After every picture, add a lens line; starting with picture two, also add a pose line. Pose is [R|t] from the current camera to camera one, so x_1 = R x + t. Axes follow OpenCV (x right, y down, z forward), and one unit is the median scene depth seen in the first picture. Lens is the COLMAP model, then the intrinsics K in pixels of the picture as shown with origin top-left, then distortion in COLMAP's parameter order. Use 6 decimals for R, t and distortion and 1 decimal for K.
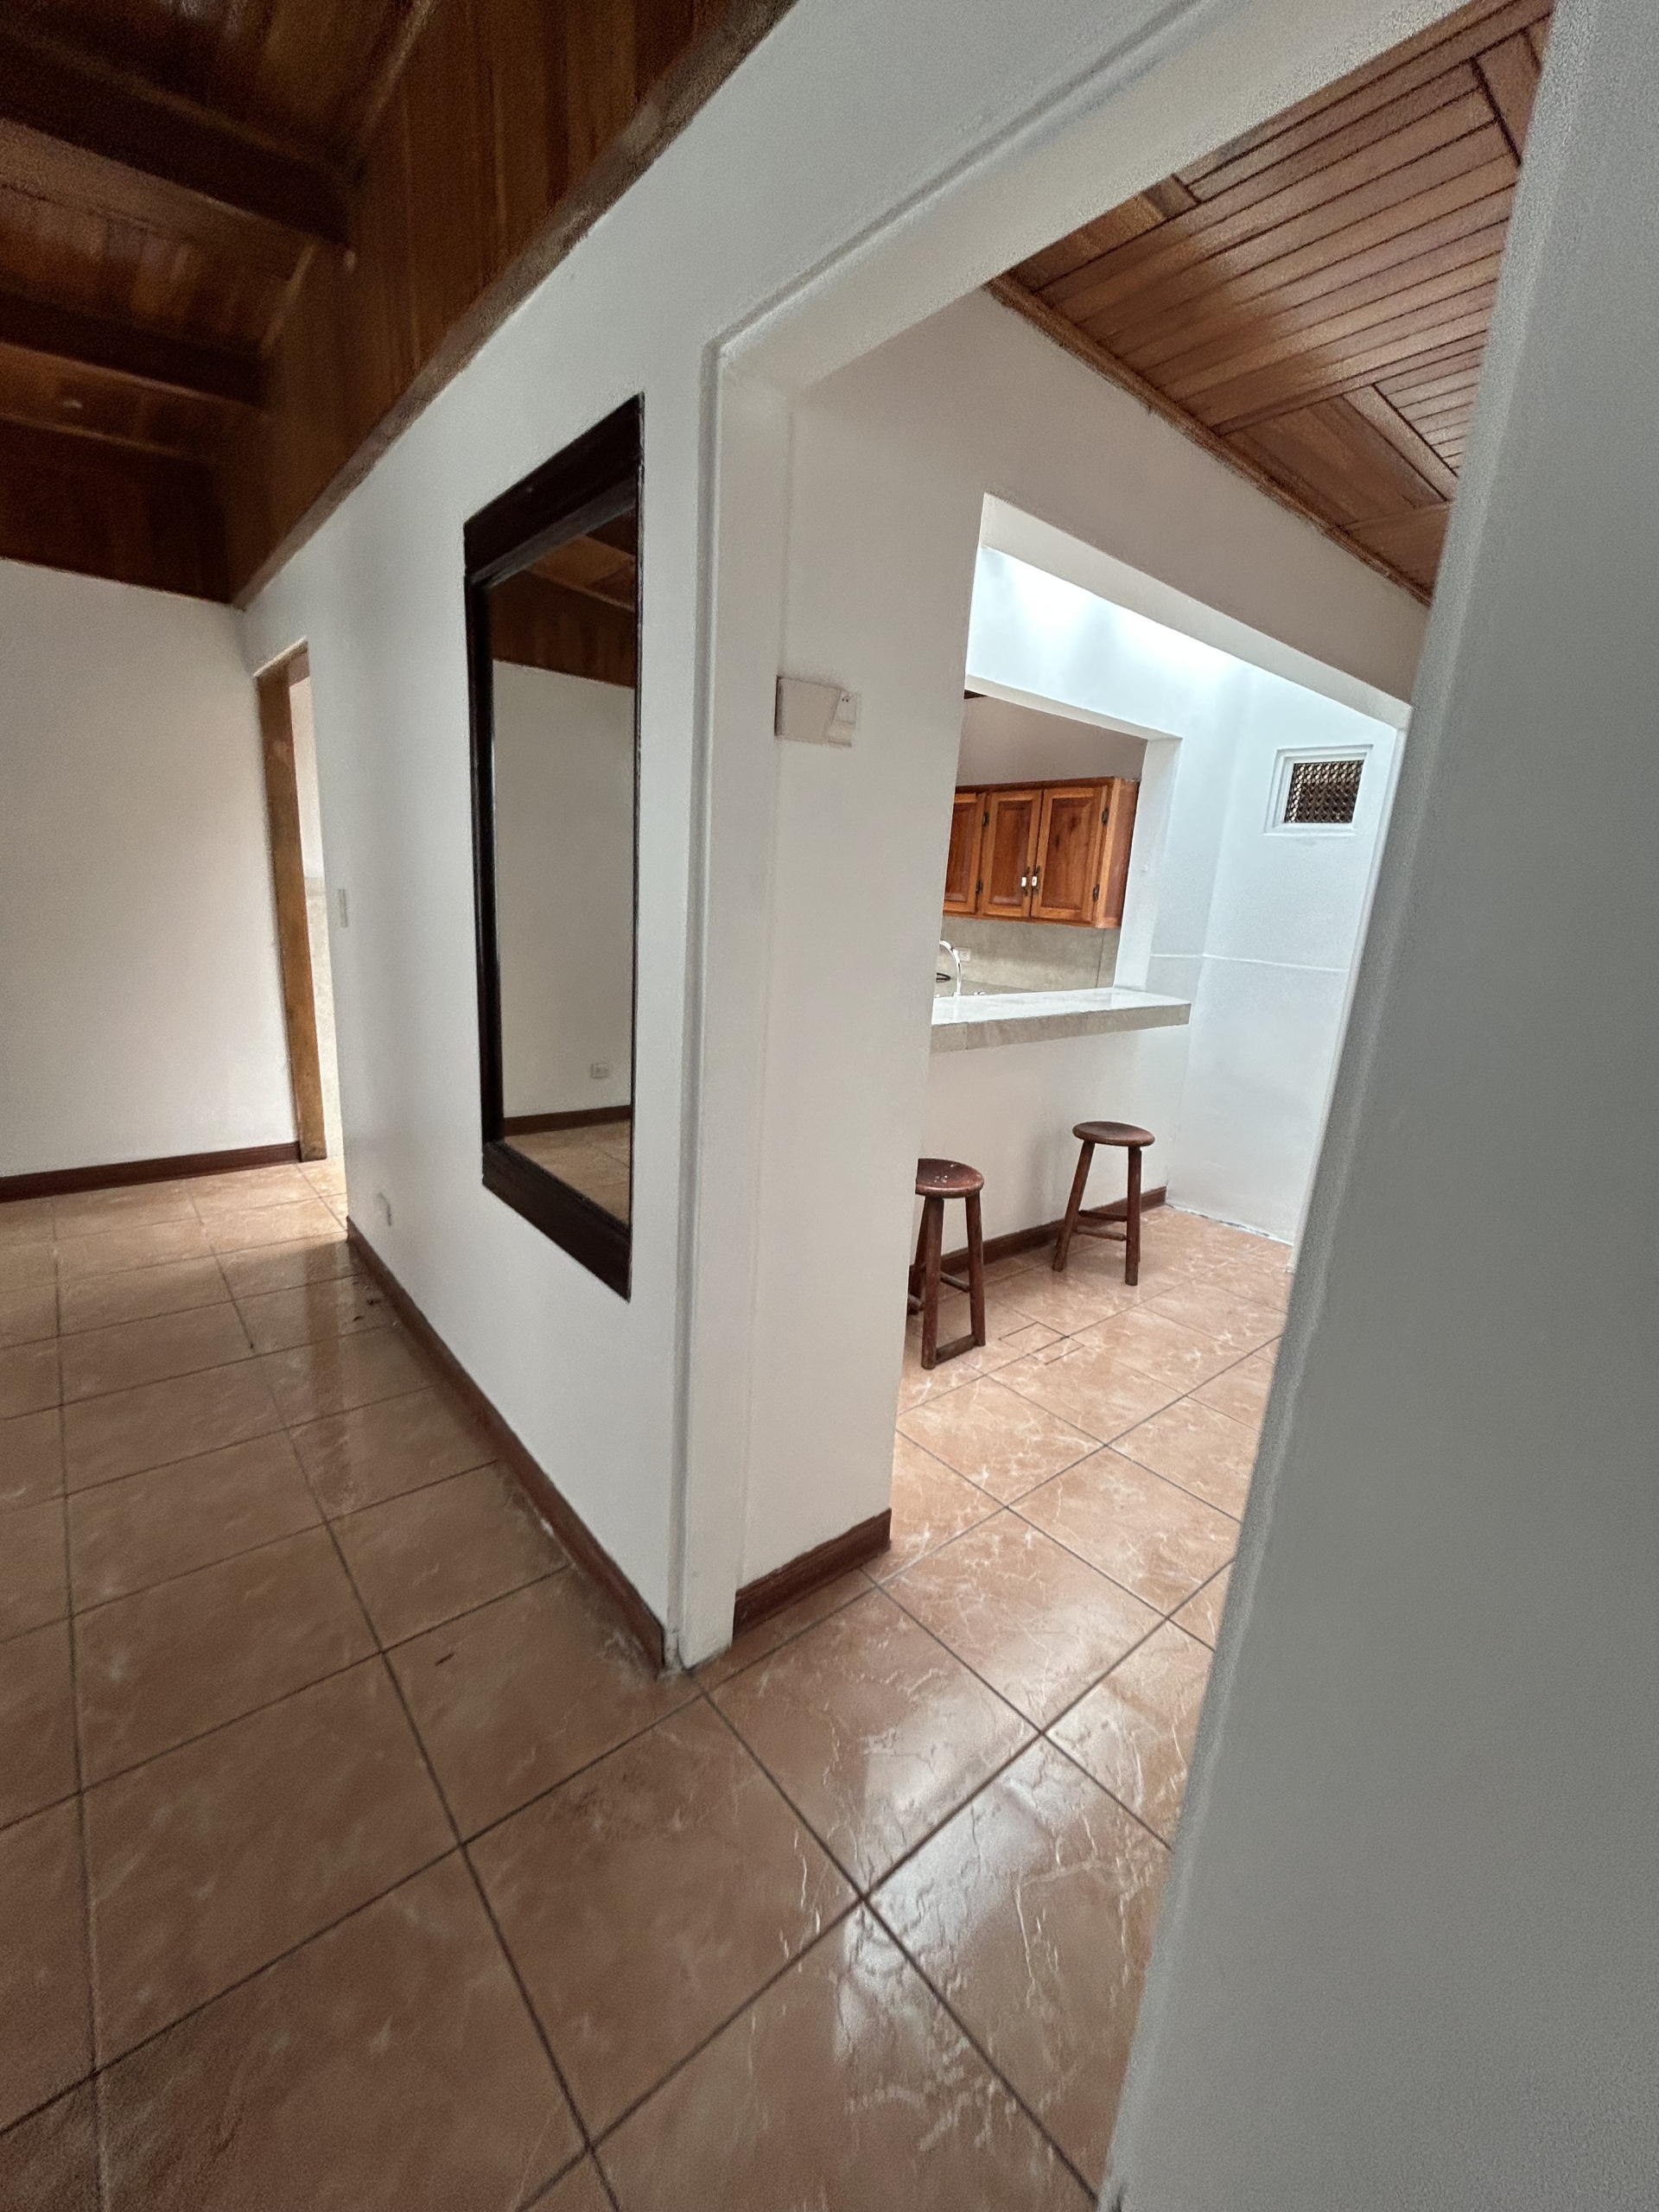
lens RADIAL K [[888.0, 0, 829.5], [0, 888.0, 1106.0], [0, 0, 1]] dist [-0.000288, -0.000044]
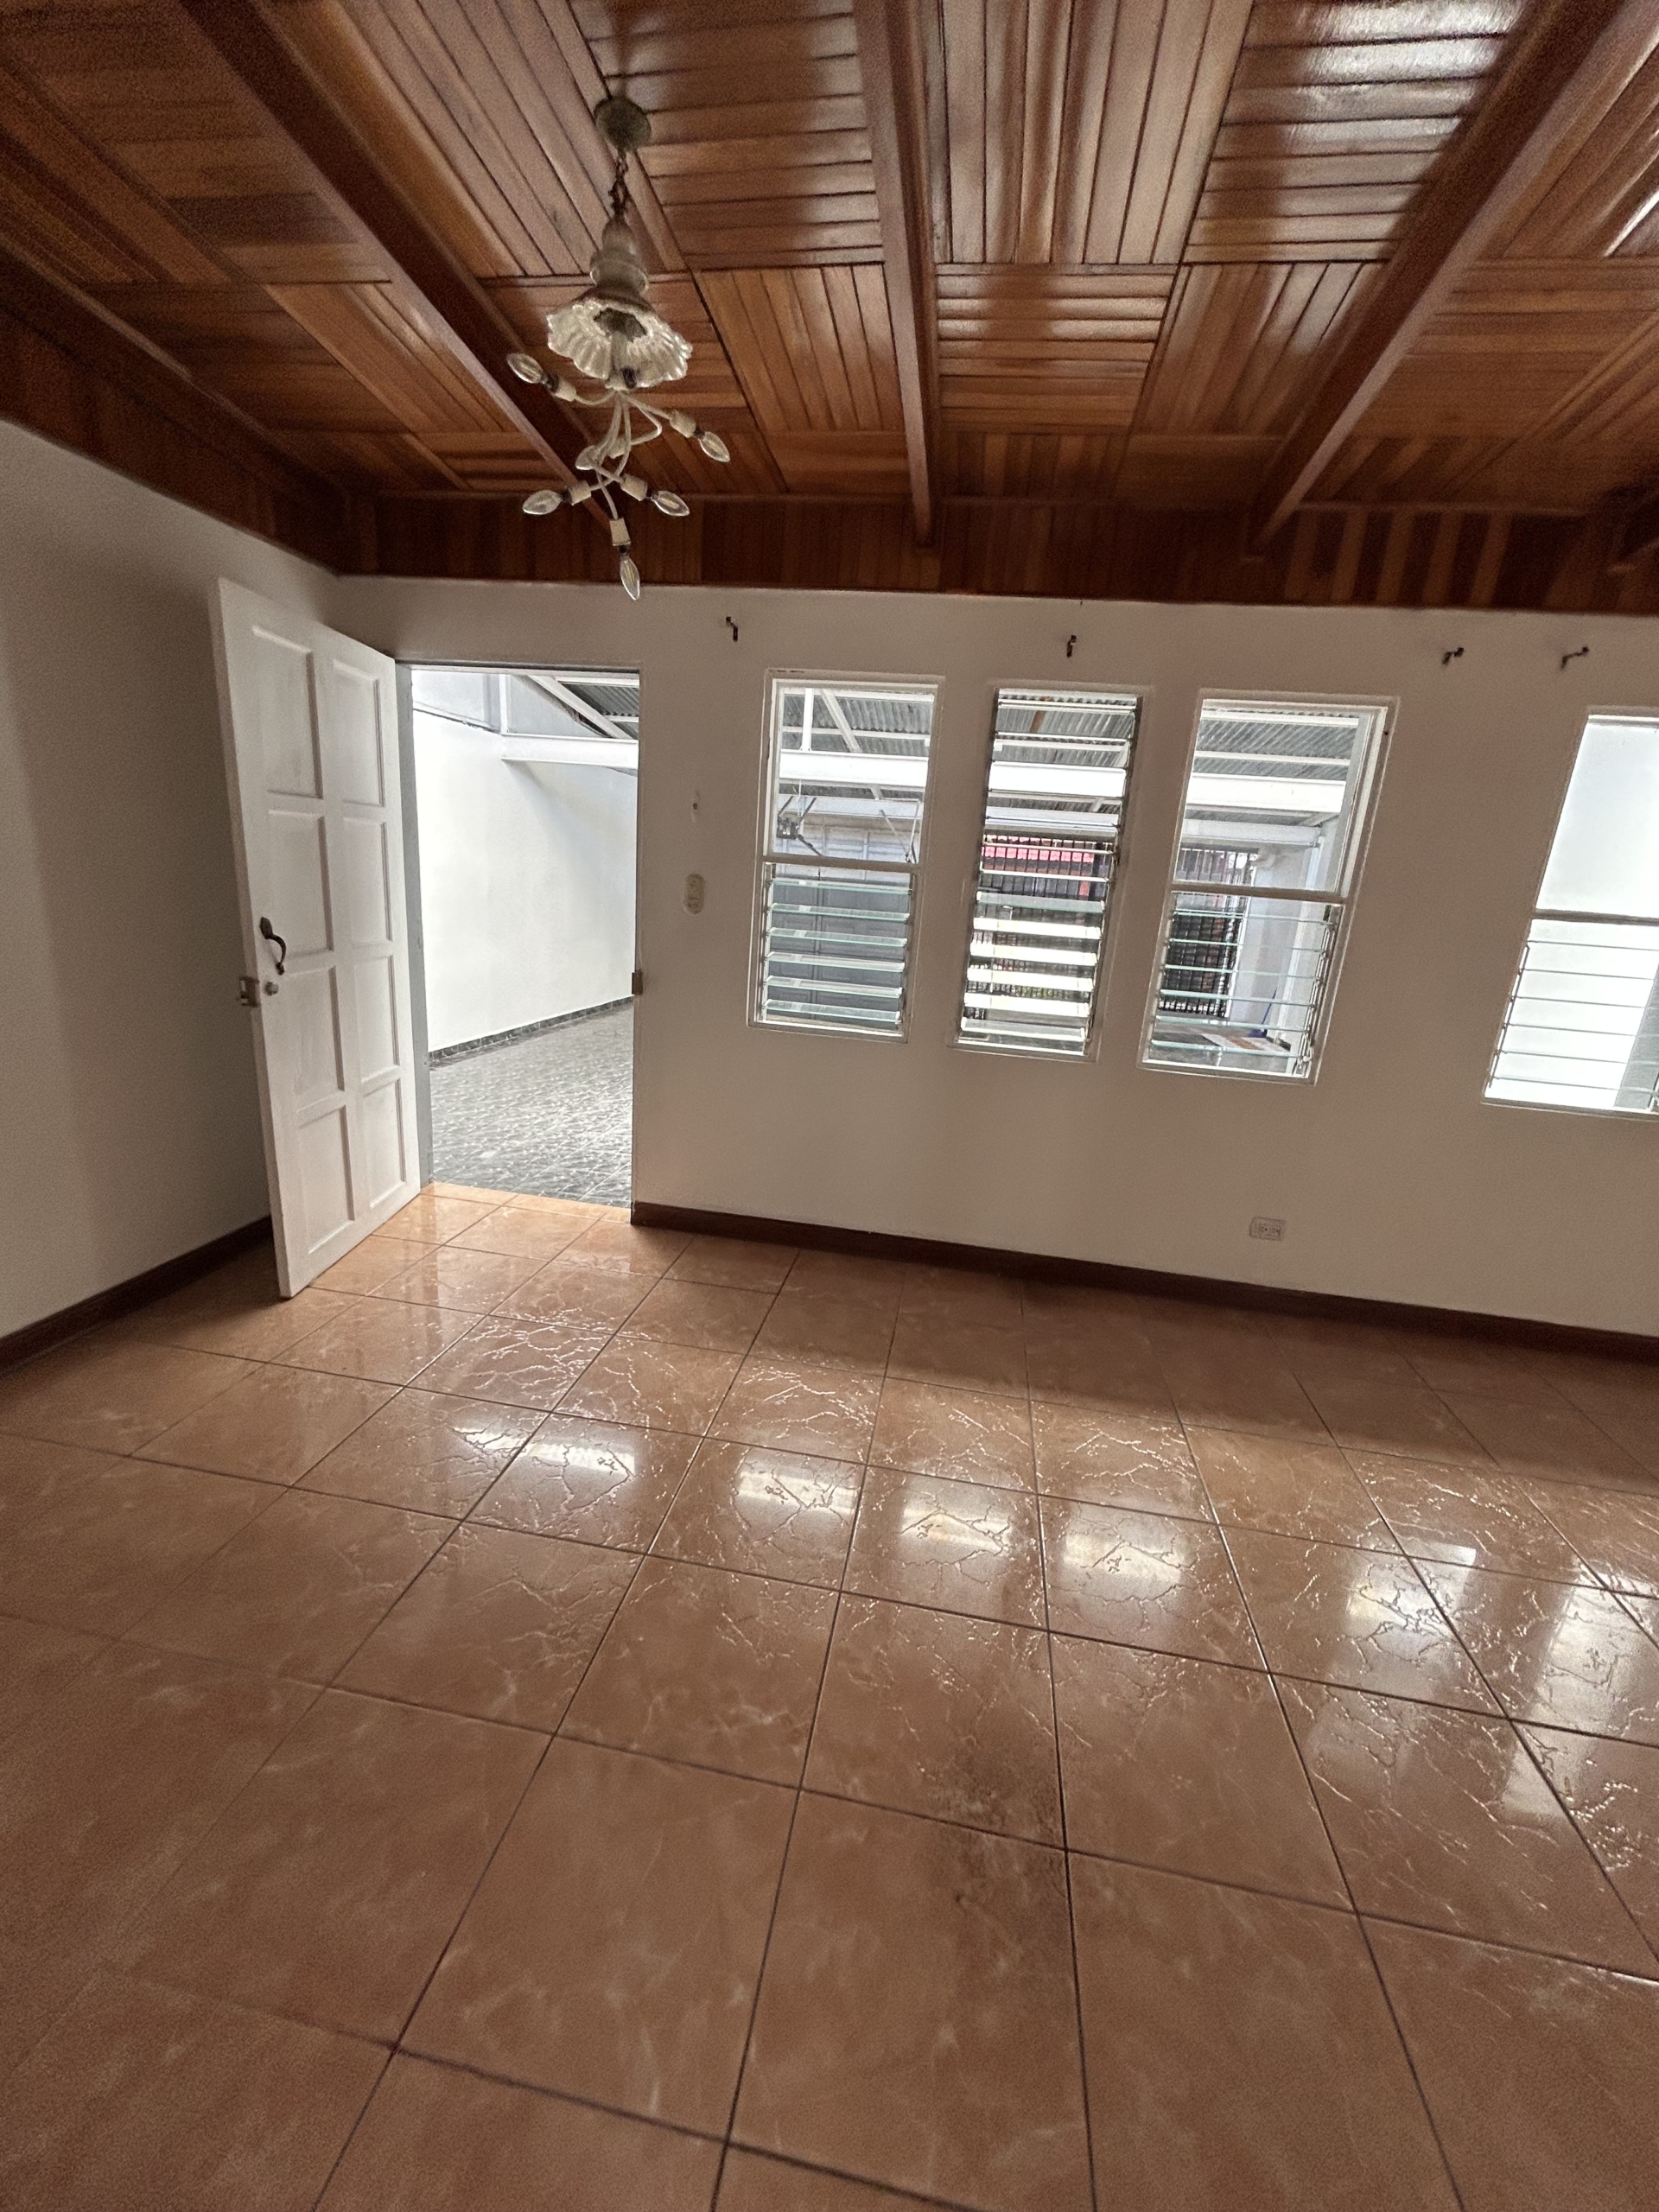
lens RADIAL K [[901.1, 0, 830.6], [0, 901.1, 1108.1], [0, 0, 1]] dist [-0.000031, 0.000472]
pose [[-0.753633, 0.050755, -0.655333, 0.074585], [-0.276312, 0.880177, 0.385928, -0.086965], [0.596397, 0.471924, -0.649306, 0.344106]]
